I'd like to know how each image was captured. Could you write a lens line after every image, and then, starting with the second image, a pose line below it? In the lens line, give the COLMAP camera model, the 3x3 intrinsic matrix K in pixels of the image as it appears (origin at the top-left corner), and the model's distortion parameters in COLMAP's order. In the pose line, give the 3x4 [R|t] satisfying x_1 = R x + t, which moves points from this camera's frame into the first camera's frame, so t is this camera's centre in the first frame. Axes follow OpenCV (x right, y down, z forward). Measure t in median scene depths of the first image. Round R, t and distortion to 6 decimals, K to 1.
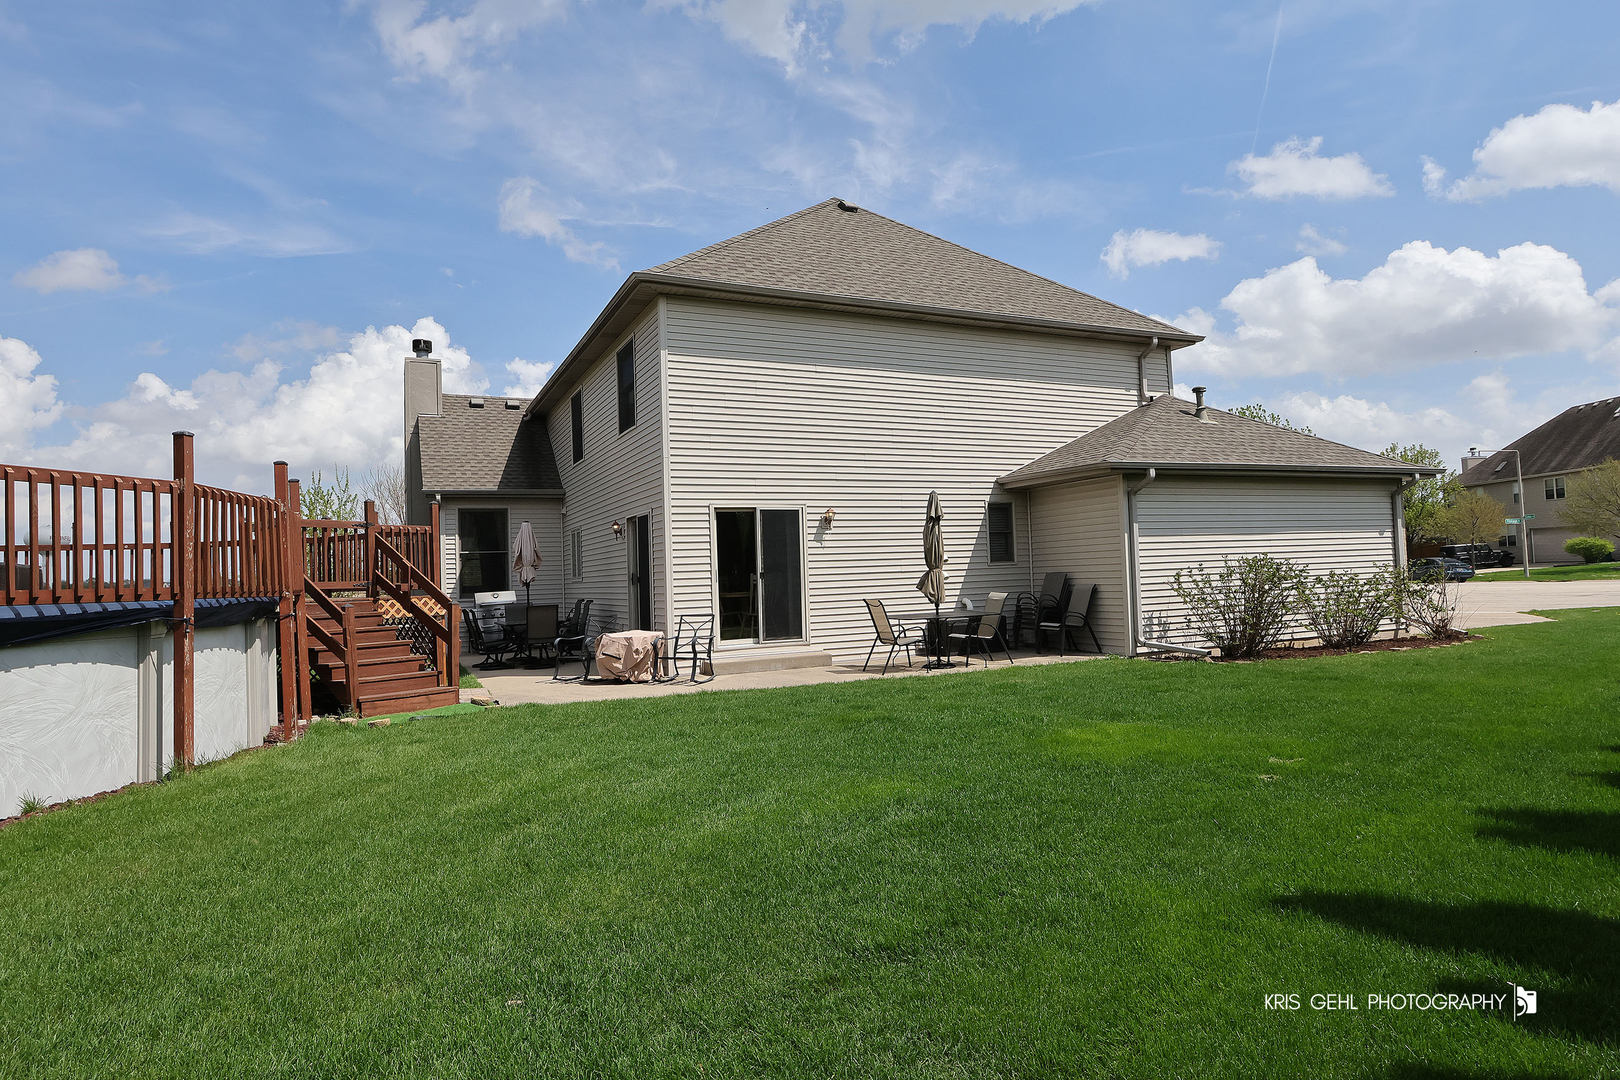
lens RADIAL K [[890.7, 0, 808.8], [0, 890.7, 570.3], [0, 0, 1]] dist [0.001069, 0.000064]
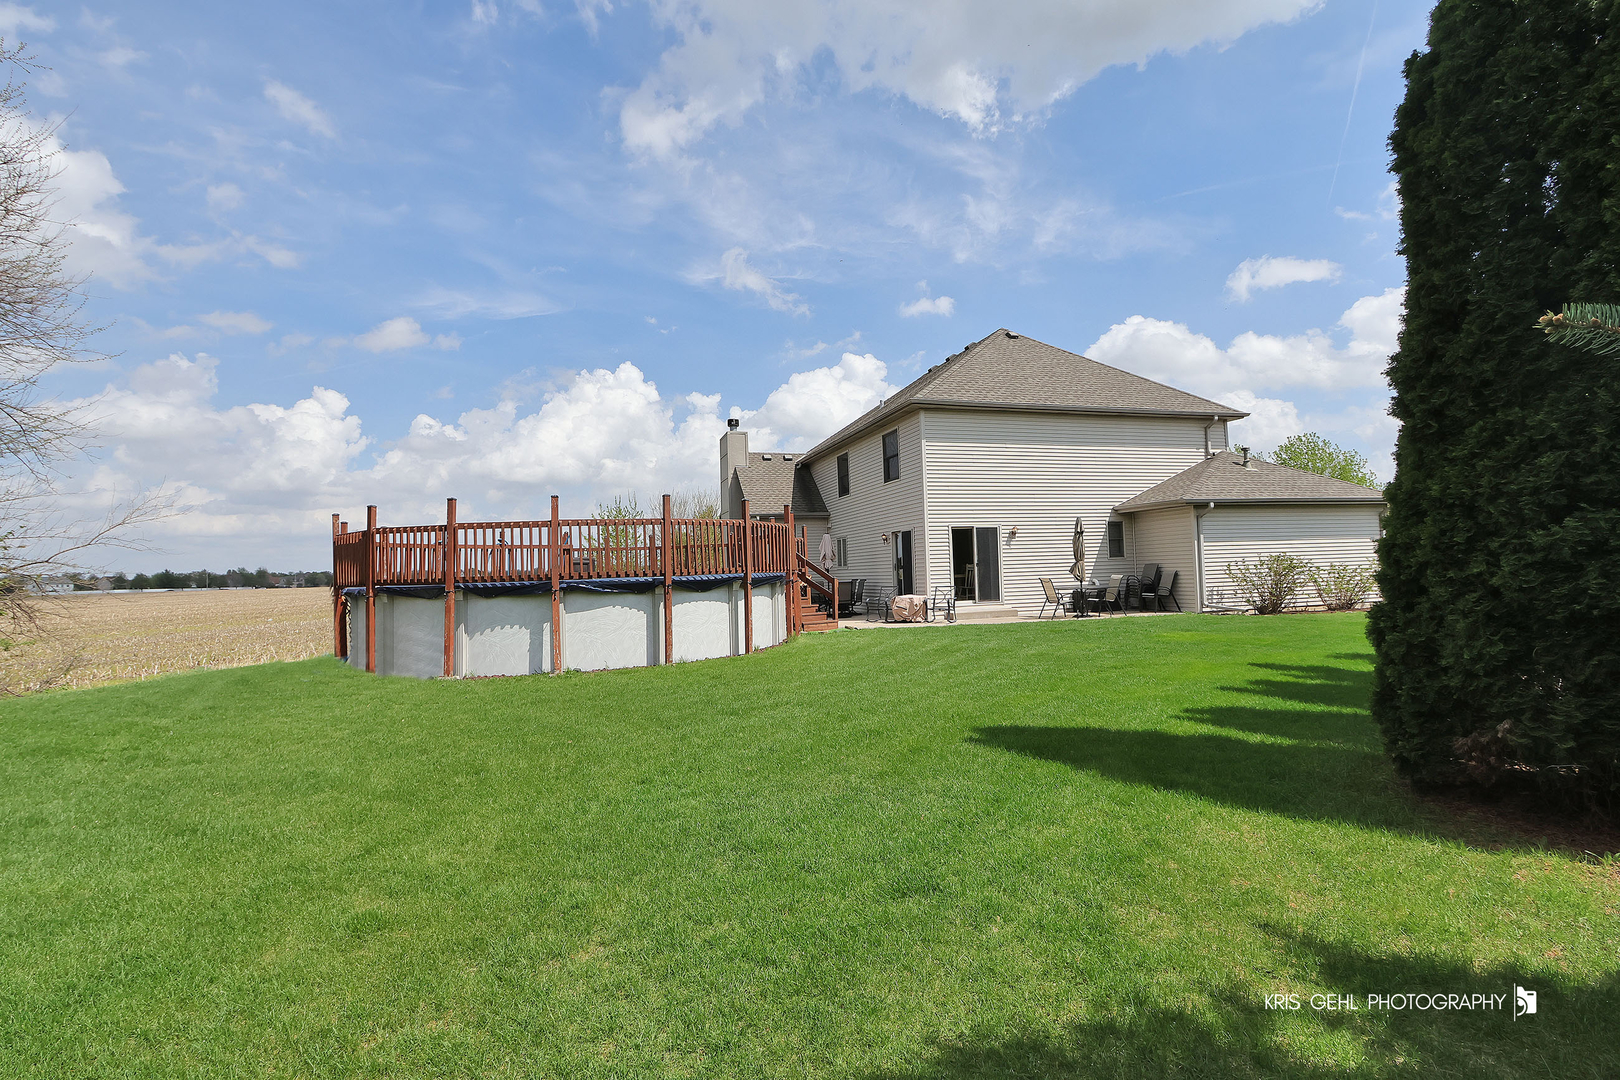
lens RADIAL K [[770.2, 0, 810.0], [0, 770.2, 540.0], [0, 0, 1]] dist [-0.001298, -0.000144]
pose [[0.989266, -0.002422, -0.146106, -0.148561], [-0.002146, 0.999514, -0.031098, 0.004385], [0.146110, 0.031078, 0.988780, -0.533665]]
